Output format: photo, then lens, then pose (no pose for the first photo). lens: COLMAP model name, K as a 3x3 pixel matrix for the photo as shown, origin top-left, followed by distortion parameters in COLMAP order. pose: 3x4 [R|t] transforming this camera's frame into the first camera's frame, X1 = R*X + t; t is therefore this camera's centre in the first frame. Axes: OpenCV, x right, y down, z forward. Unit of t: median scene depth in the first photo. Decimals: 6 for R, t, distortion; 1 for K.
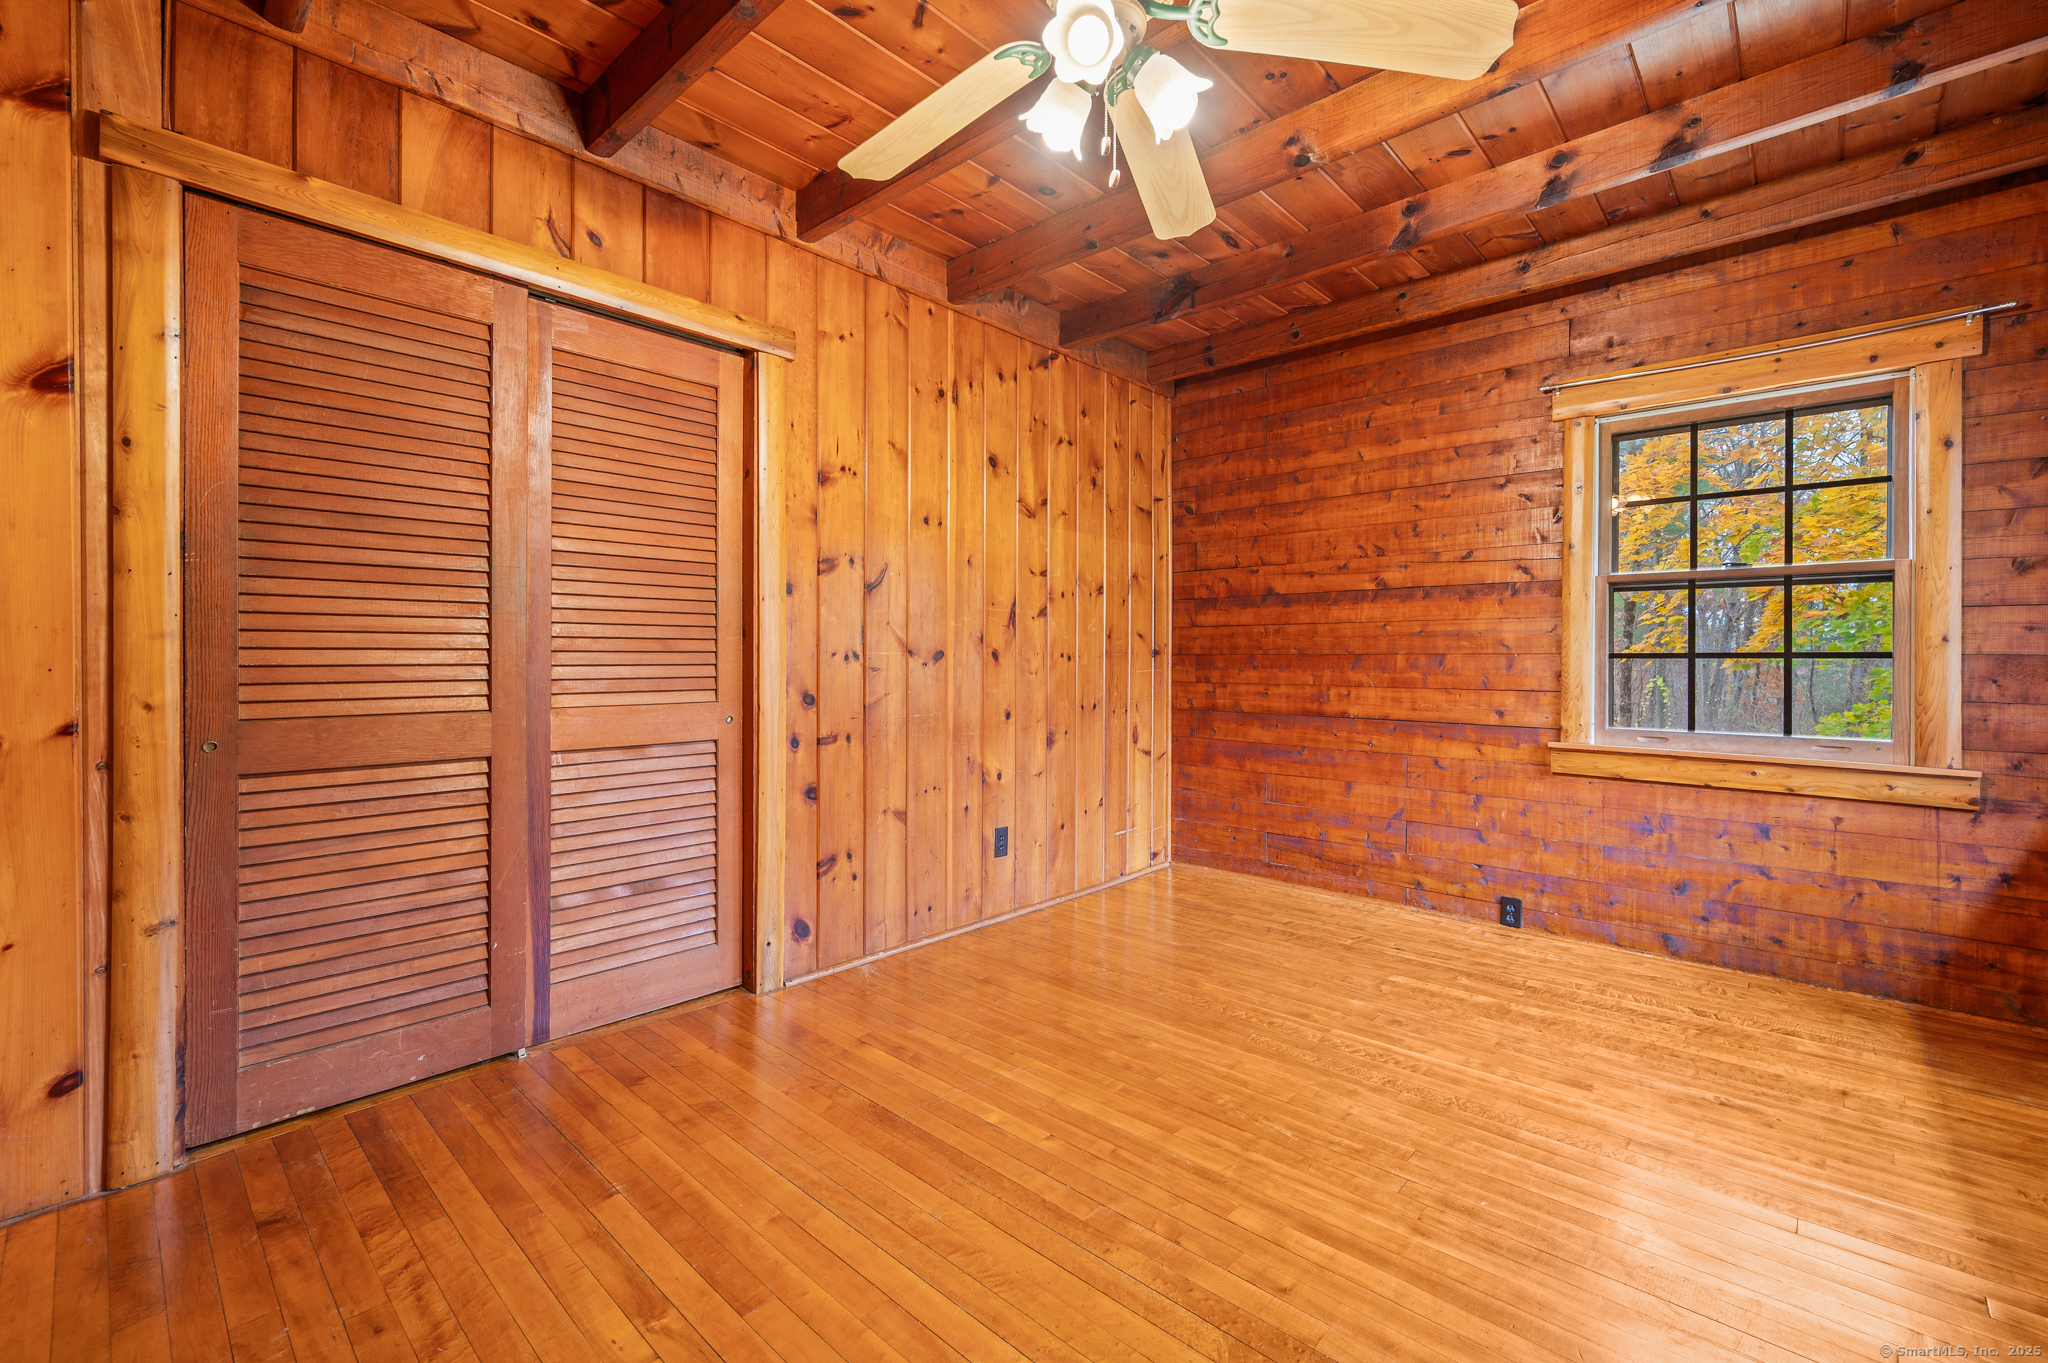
lens RADIAL K [[804.0, 0, 1027.8], [0, 804.0, 671.2], [0, 0, 1]] dist [-0.003497, -0.000046]
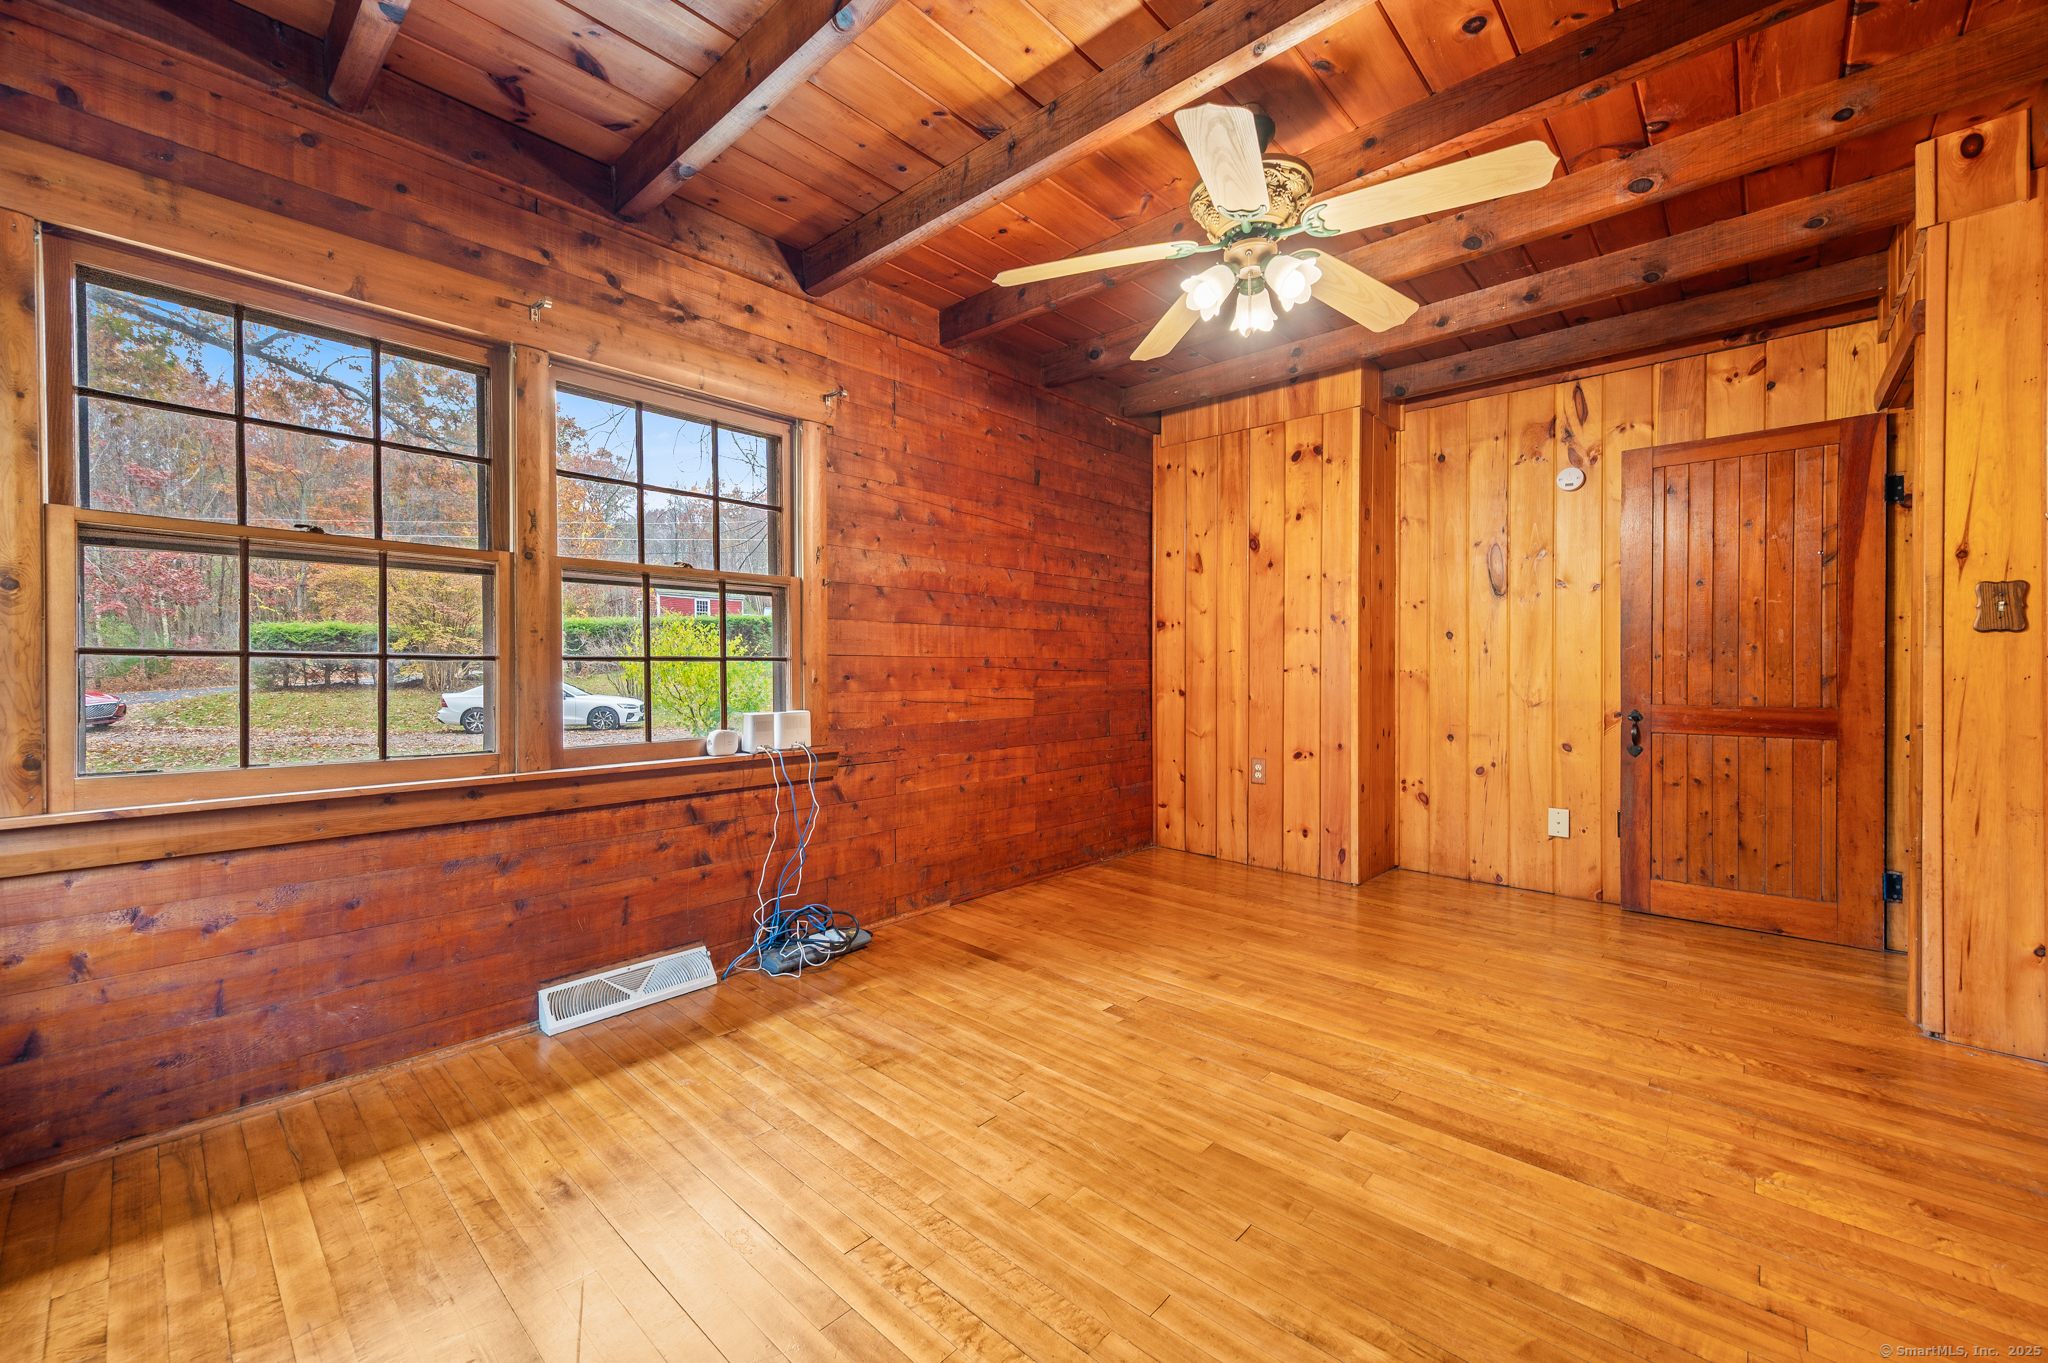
lens RADIAL K [[804.0, 0, 1022.3], [0, 804.0, 676.3], [0, 0, 1]] dist [-0.003497, -0.000046]
pose [[-0.999457, -0.003511, 0.032754, 0.218883], [-0.003061, 0.999901, 0.013758, -0.003998], [-0.032800, 0.013650, -0.999369, 1.115867]]
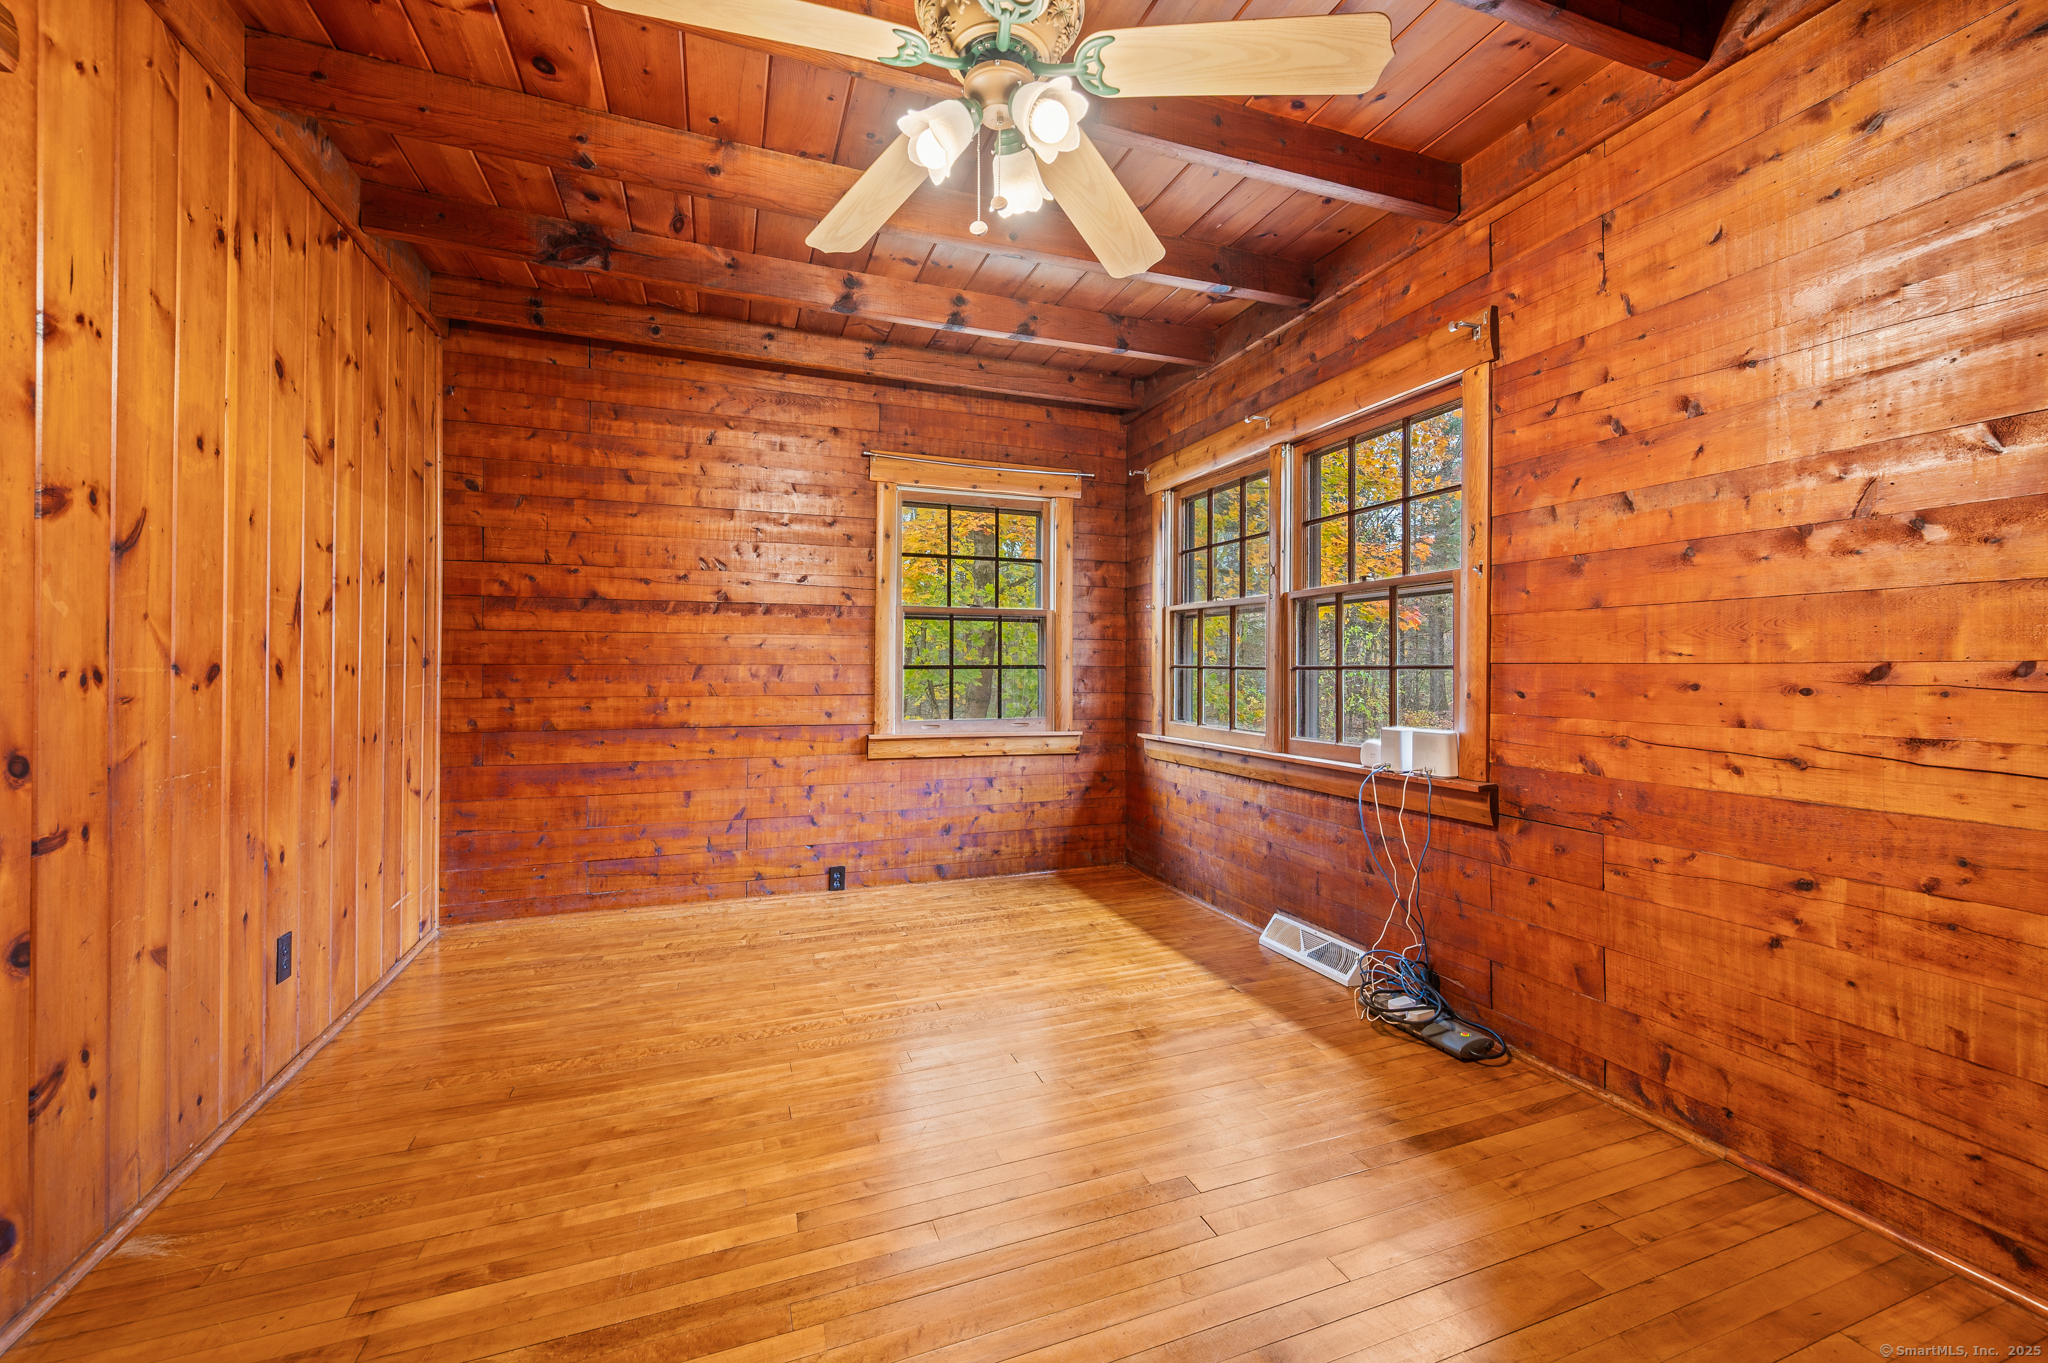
lens RADIAL K [[804.0, 0, 1008.9], [0, 804.0, 676.7], [0, 0, 1]] dist [-0.003497, -0.000046]
pose [[0.488858, -0.016772, 0.872202, -0.349521], [0.012561, 0.999847, 0.012186, -0.016378], [-0.872273, 0.004999, 0.488994, 0.196959]]
